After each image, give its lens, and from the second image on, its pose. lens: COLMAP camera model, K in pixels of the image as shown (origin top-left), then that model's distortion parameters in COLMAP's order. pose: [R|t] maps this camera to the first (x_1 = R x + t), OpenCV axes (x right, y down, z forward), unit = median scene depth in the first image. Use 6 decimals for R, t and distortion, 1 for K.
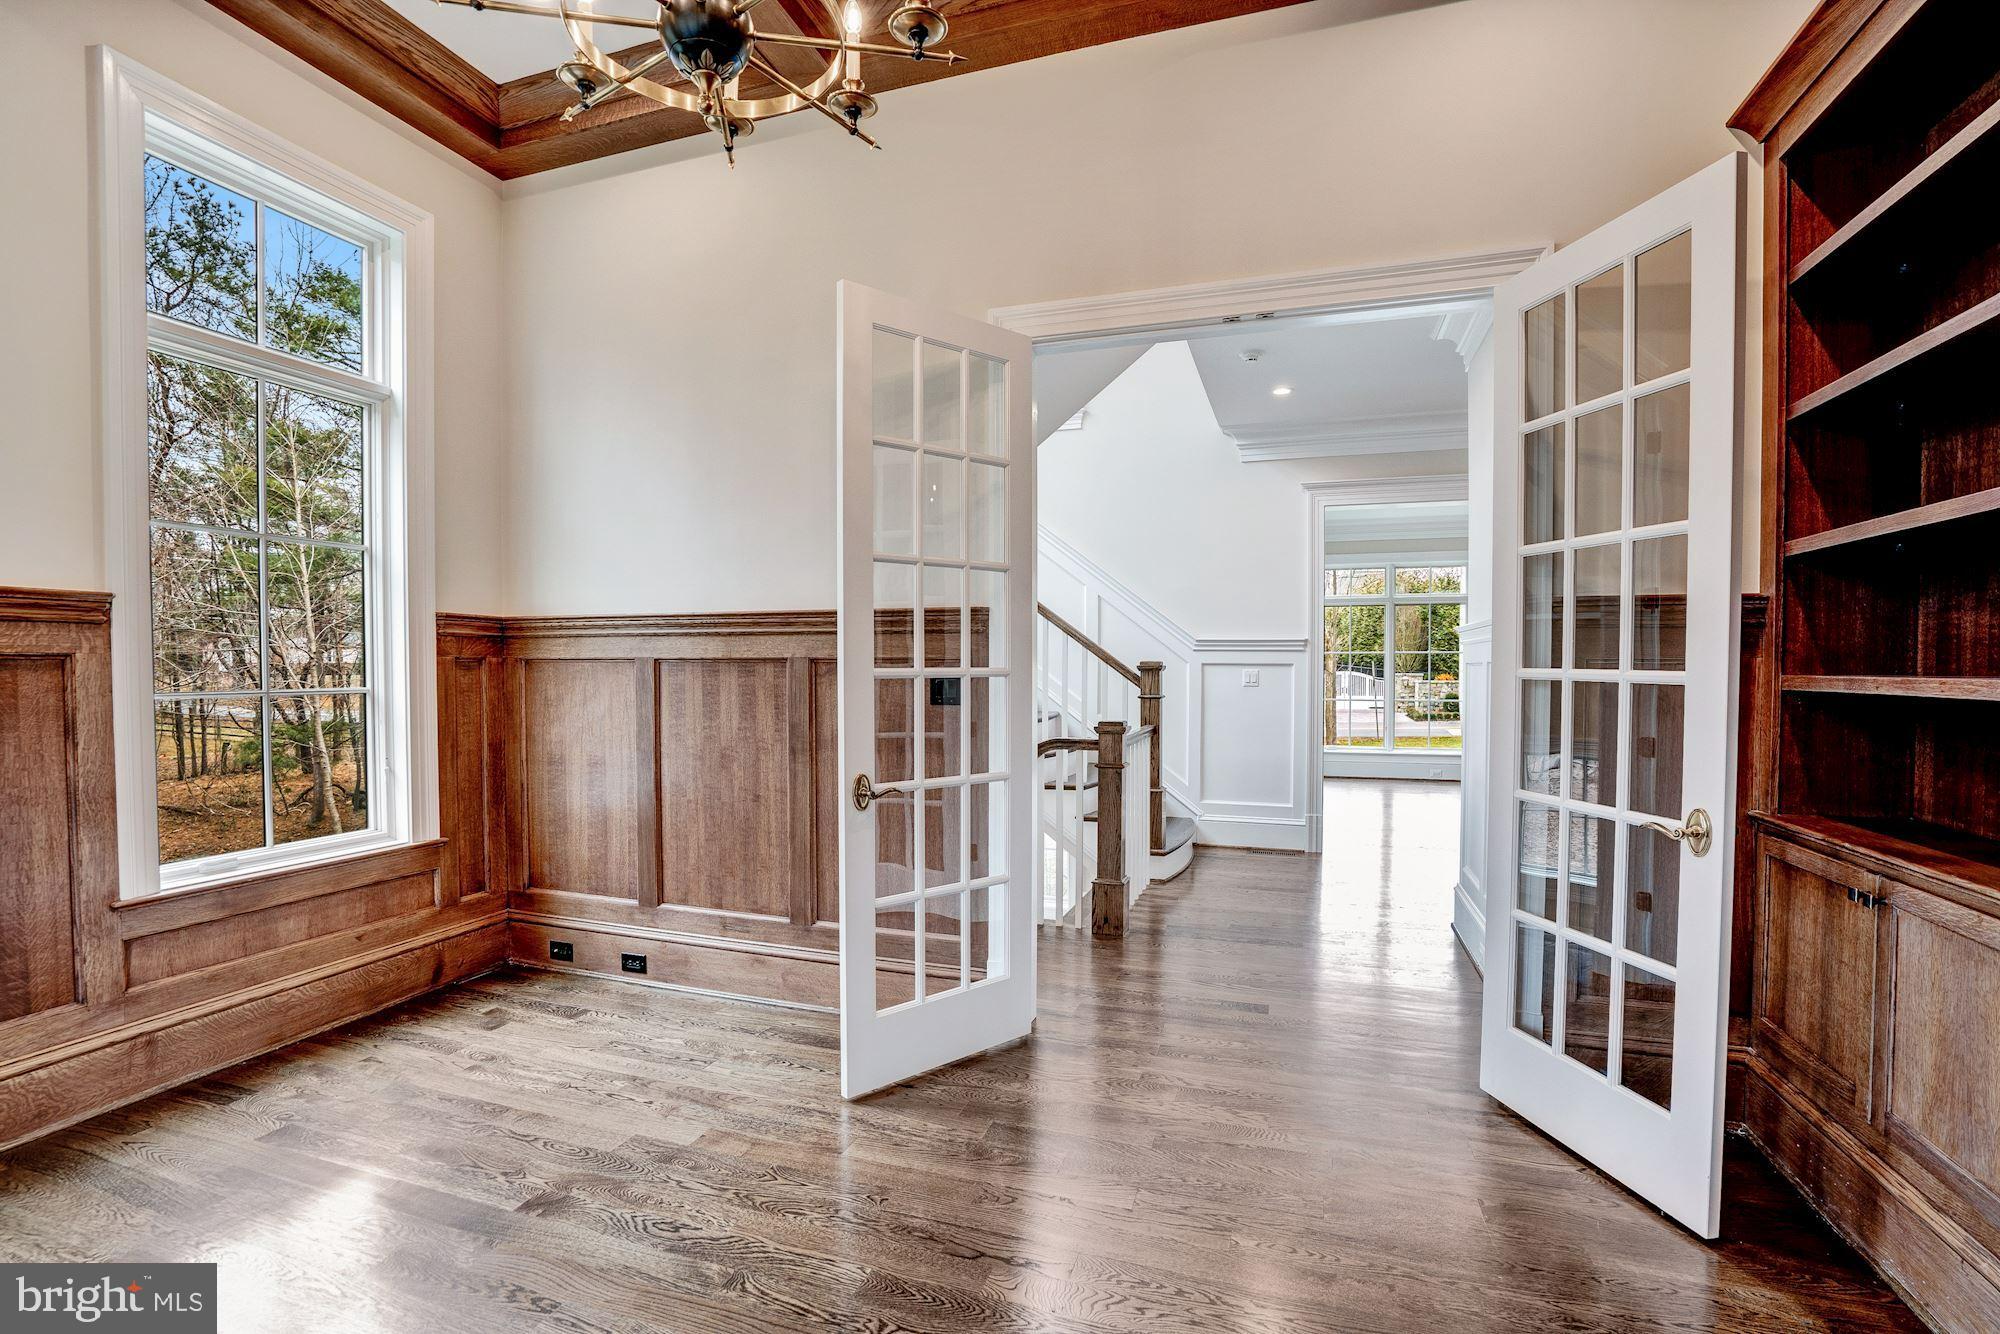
lens RADIAL K [[915.5, 0, 997.0], [0, 915.5, 673.6], [0, 0, 1]] dist [-0.015211, 0.000803]
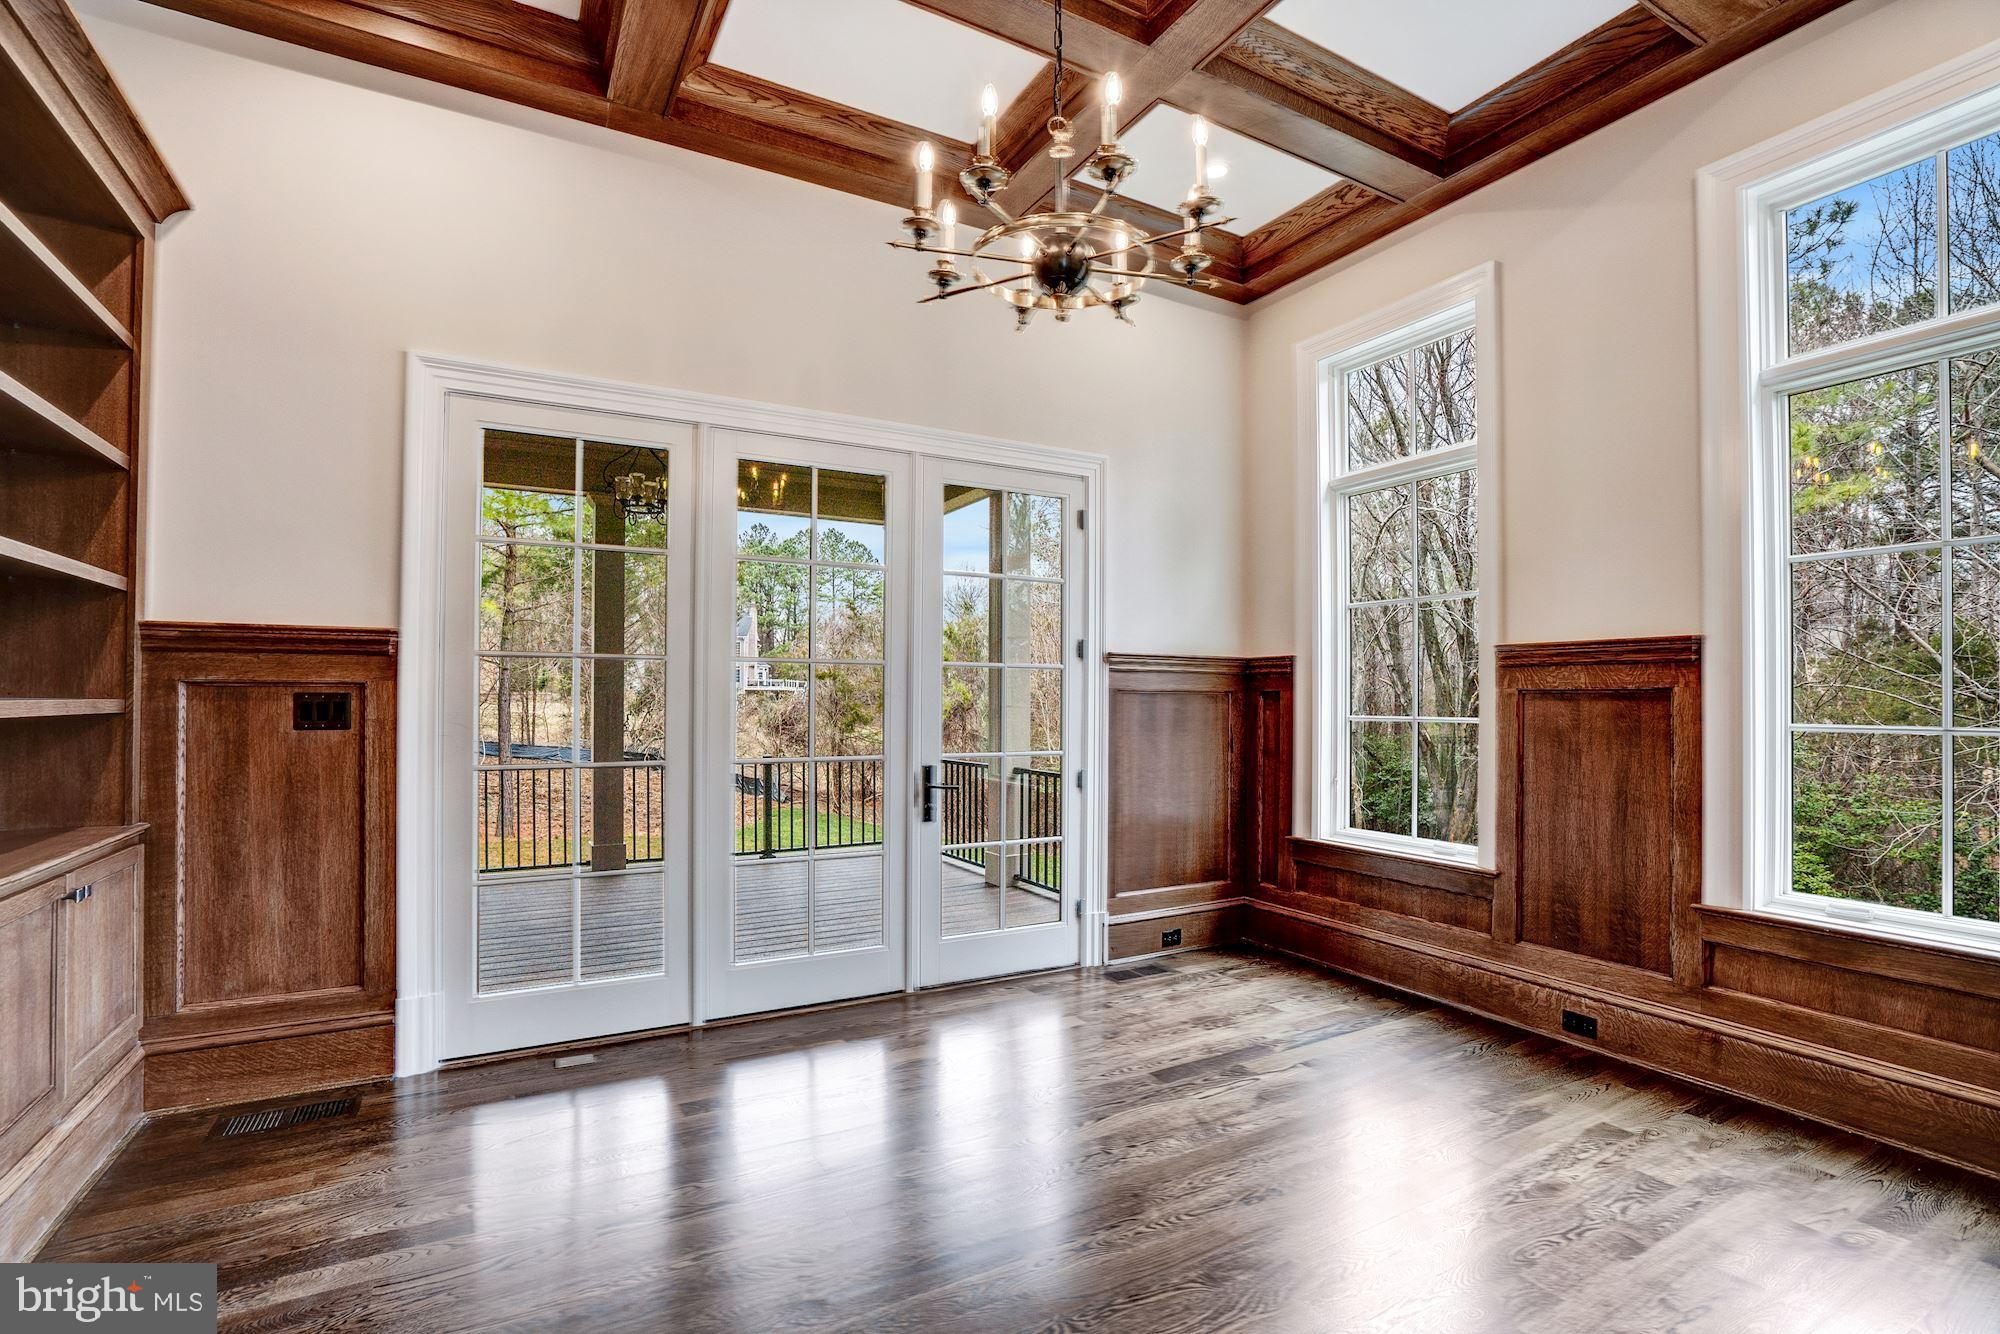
lens RADIAL K [[915.5, 0, 1001.5], [0, 915.5, 675.7], [0, 0, 1]] dist [-0.015211, 0.000803]
pose [[-0.669167, -0.006943, -0.743080, 0.481771], [0.003578, 0.999915, -0.012566, -0.025954], [0.743103, -0.011067, -0.669085, 1.130031]]
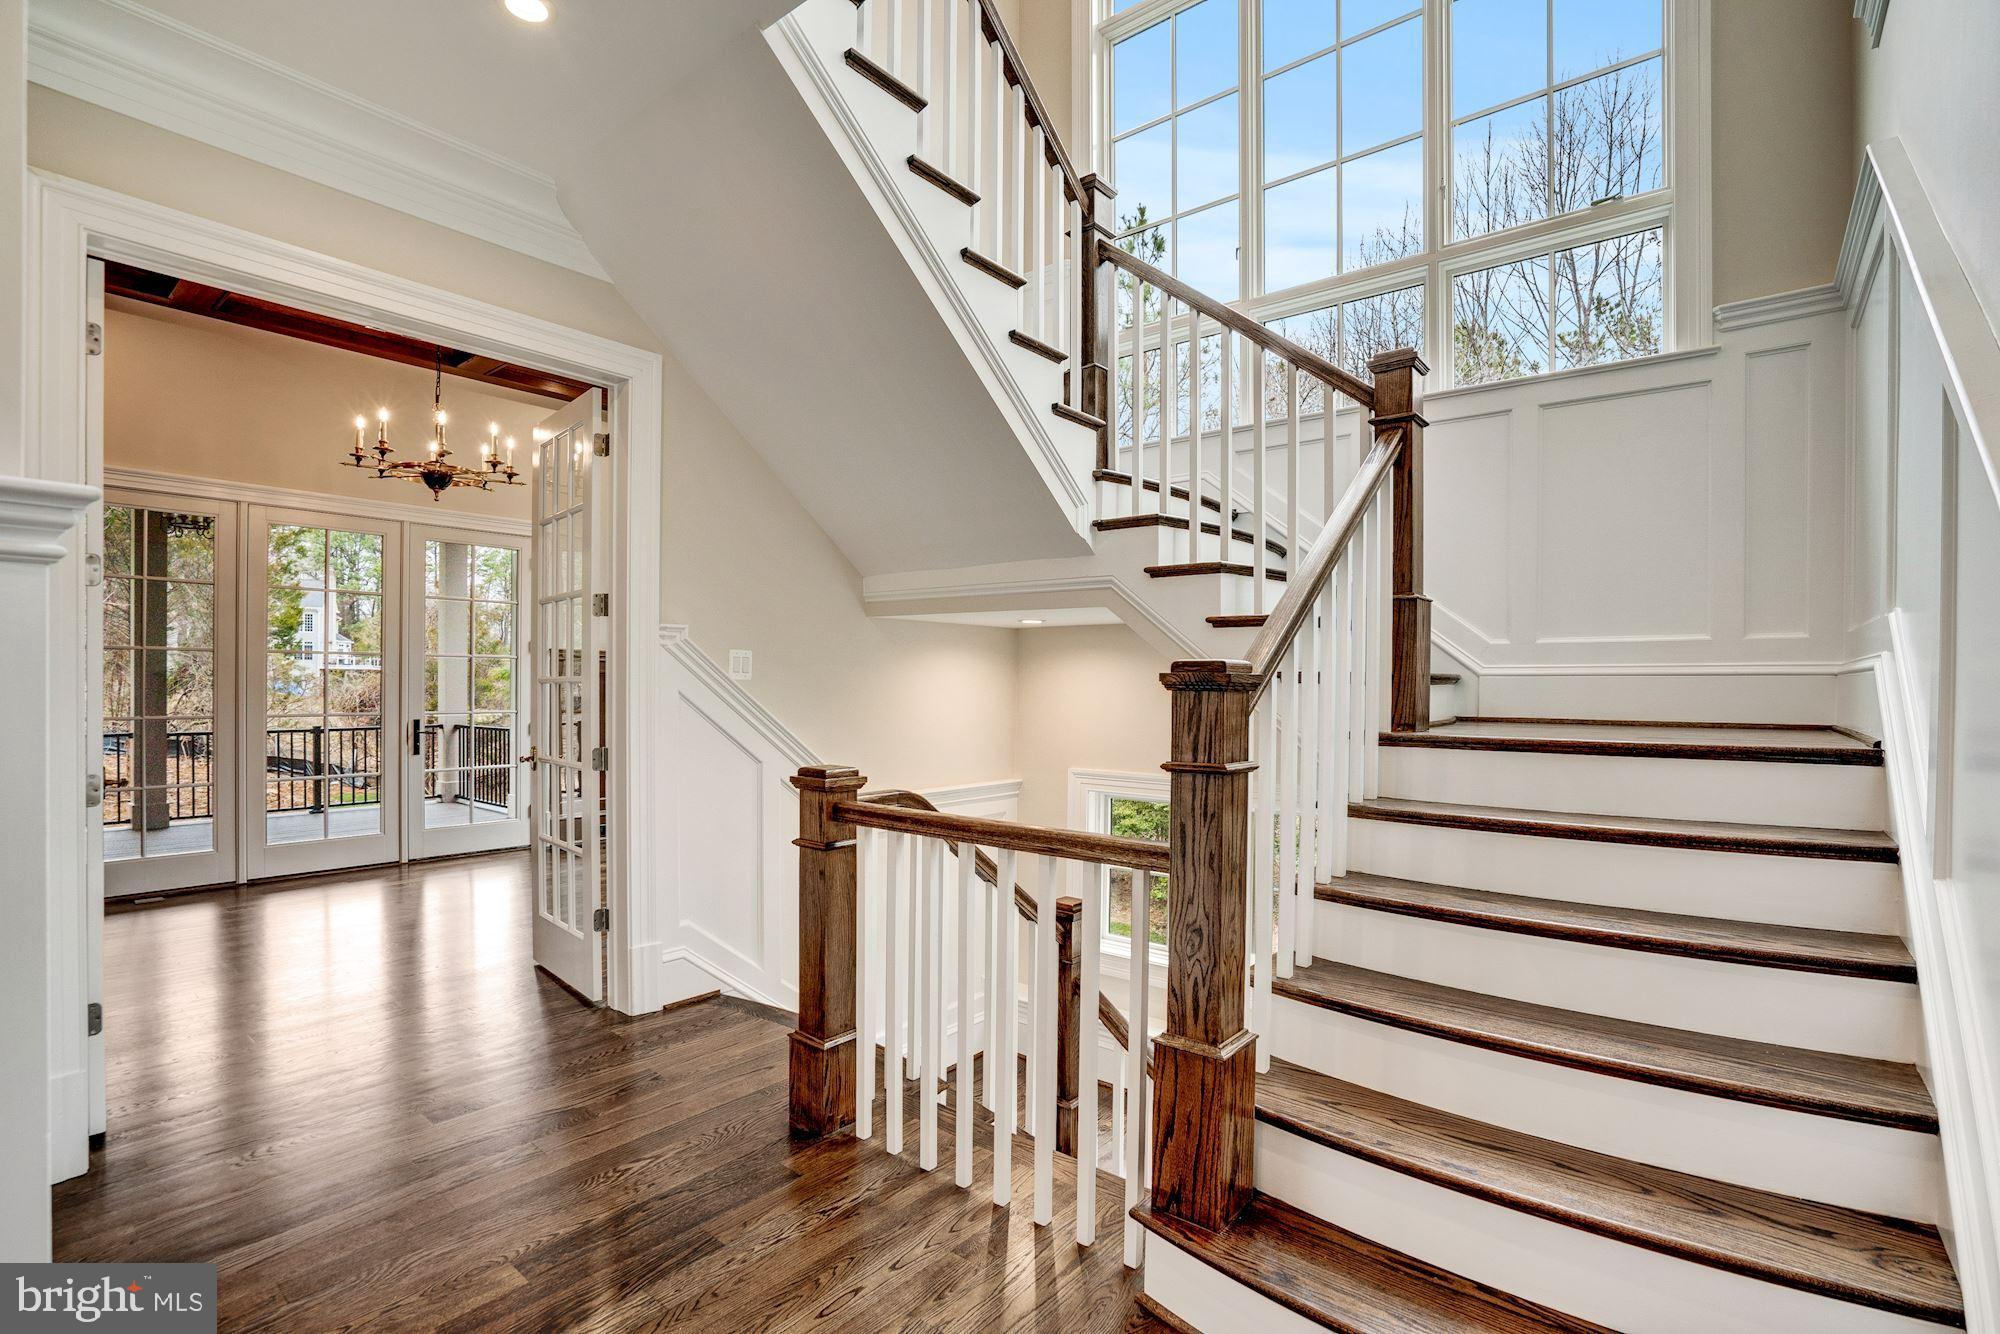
lens RADIAL K [[915.5, 0, 993.2], [0, 915.5, 683.6], [0, 0, 1]] dist [-0.015211, 0.000803]
pose [[-0.362413, 0.009129, -0.931973, 1.093152], [-0.007848, 0.999887, 0.012846, -0.032273], [0.931985, 0.011969, -0.362300, 2.265200]]
